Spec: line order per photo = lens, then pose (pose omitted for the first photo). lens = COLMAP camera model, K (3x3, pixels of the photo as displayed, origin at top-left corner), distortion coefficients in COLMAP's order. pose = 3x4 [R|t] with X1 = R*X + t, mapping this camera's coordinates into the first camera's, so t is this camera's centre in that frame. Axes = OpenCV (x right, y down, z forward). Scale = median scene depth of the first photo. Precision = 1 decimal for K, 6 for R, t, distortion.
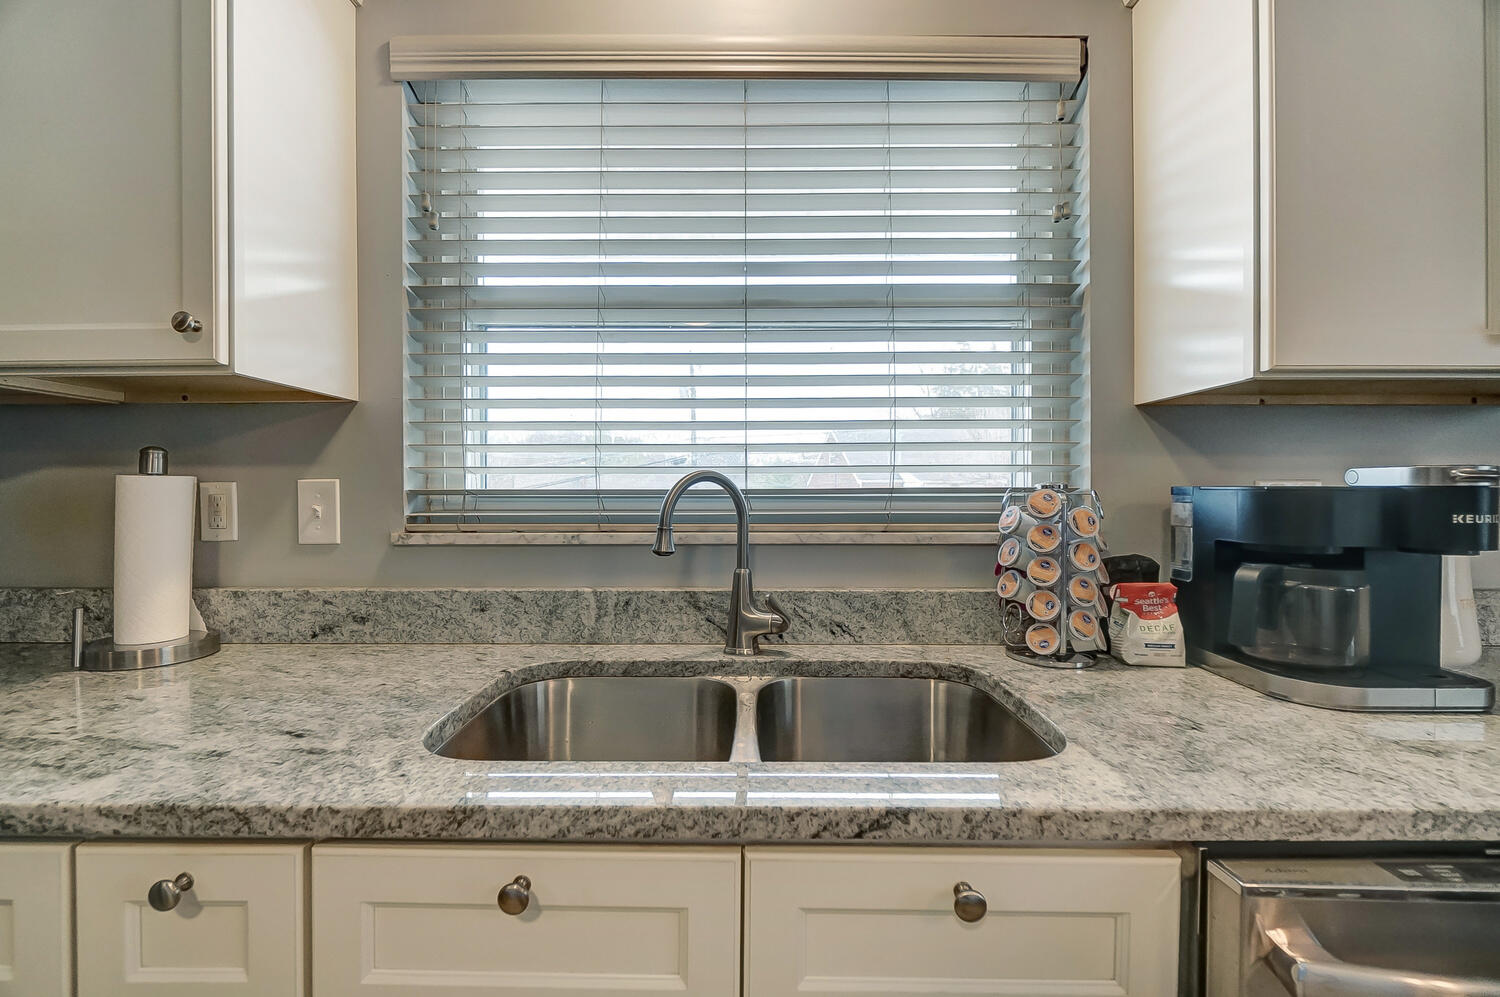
lens RADIAL K [[655.9, 0, 750.0], [0, 655.9, 498.5], [0, 0, 1]] dist [-0.002147, -0.000350]
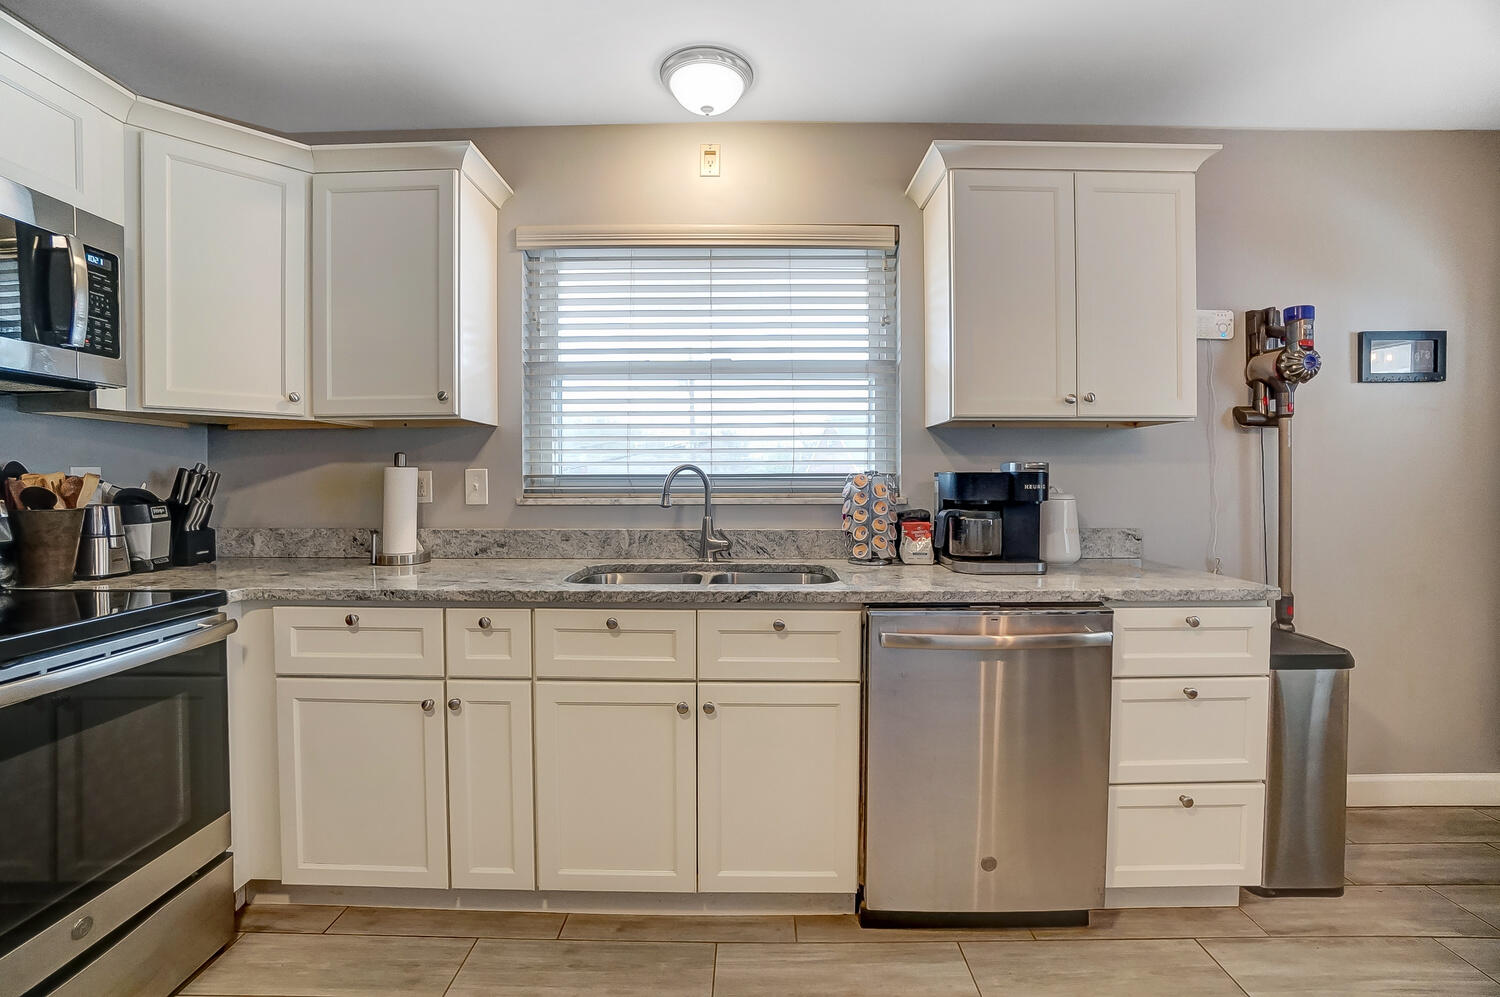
lens RADIAL K [[674.7, 0, 749.3], [0, 674.7, 490.1], [0, 0, 1]] dist [-0.063125, 0.023513]
pose [[0.999998, -0.000942, -0.002016, 0.110034], [0.000954, 0.999983, 0.005805, 0.020726], [0.002011, -0.005806, 0.999981, -0.911946]]
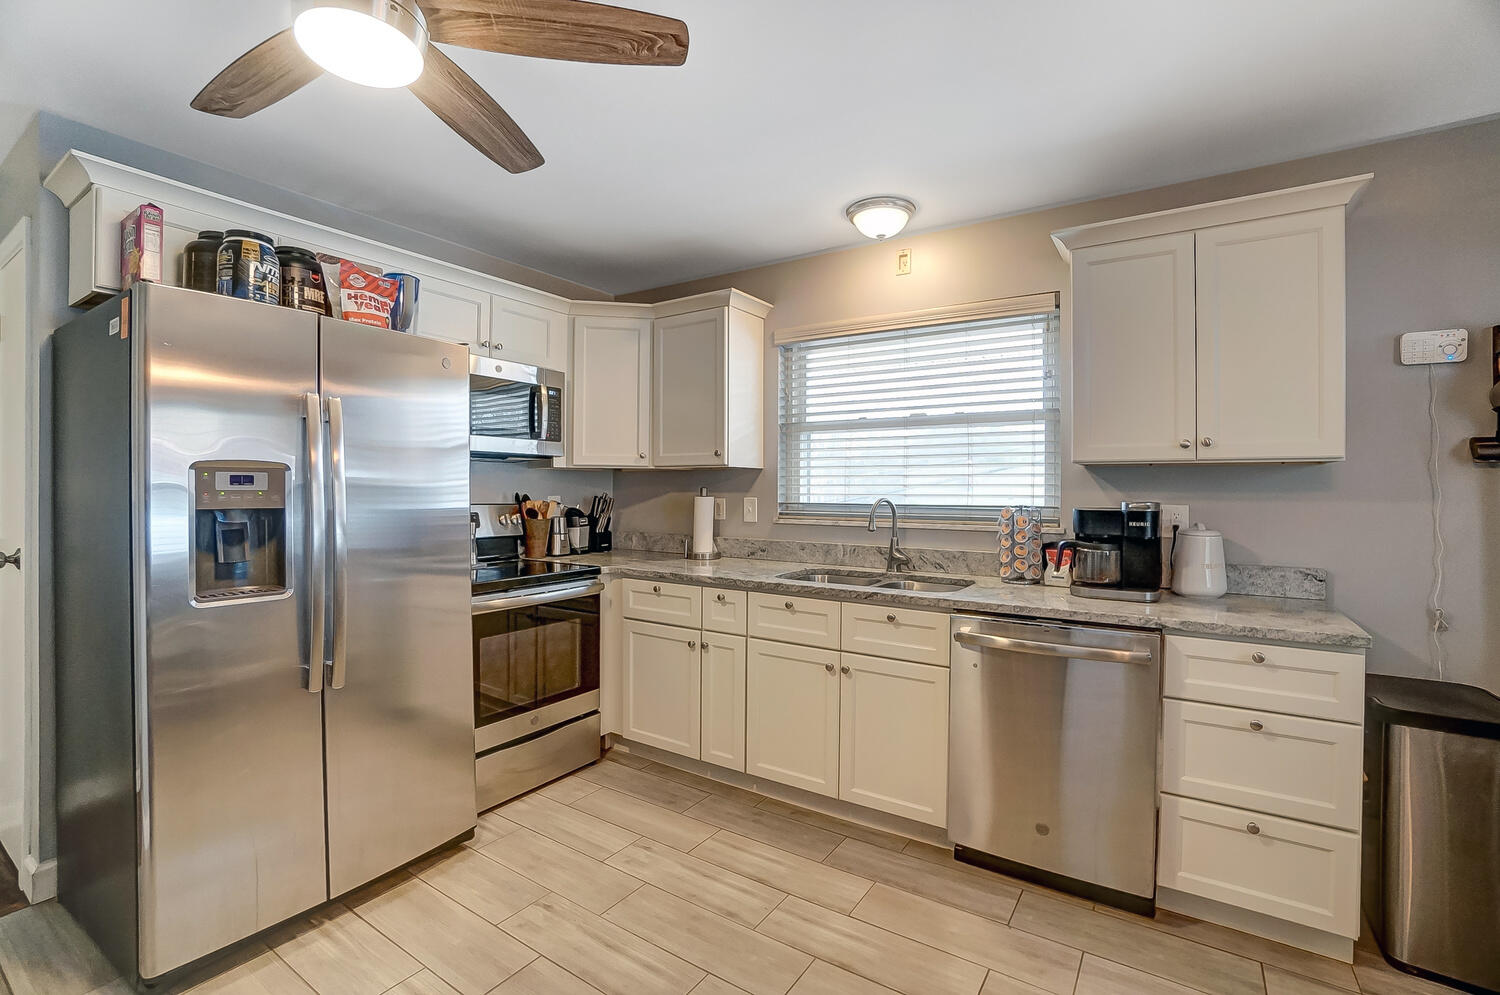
lens RADIAL K [[674.7, 0, 749.3], [0, 674.7, 489.1], [0, 0, 1]] dist [-0.063125, 0.023513]
pose [[0.834292, 0.005734, -0.551293, 0.914214], [-0.011486, 0.999910, -0.006982, -0.048720], [0.551204, 0.012157, 0.834282, -1.389753]]
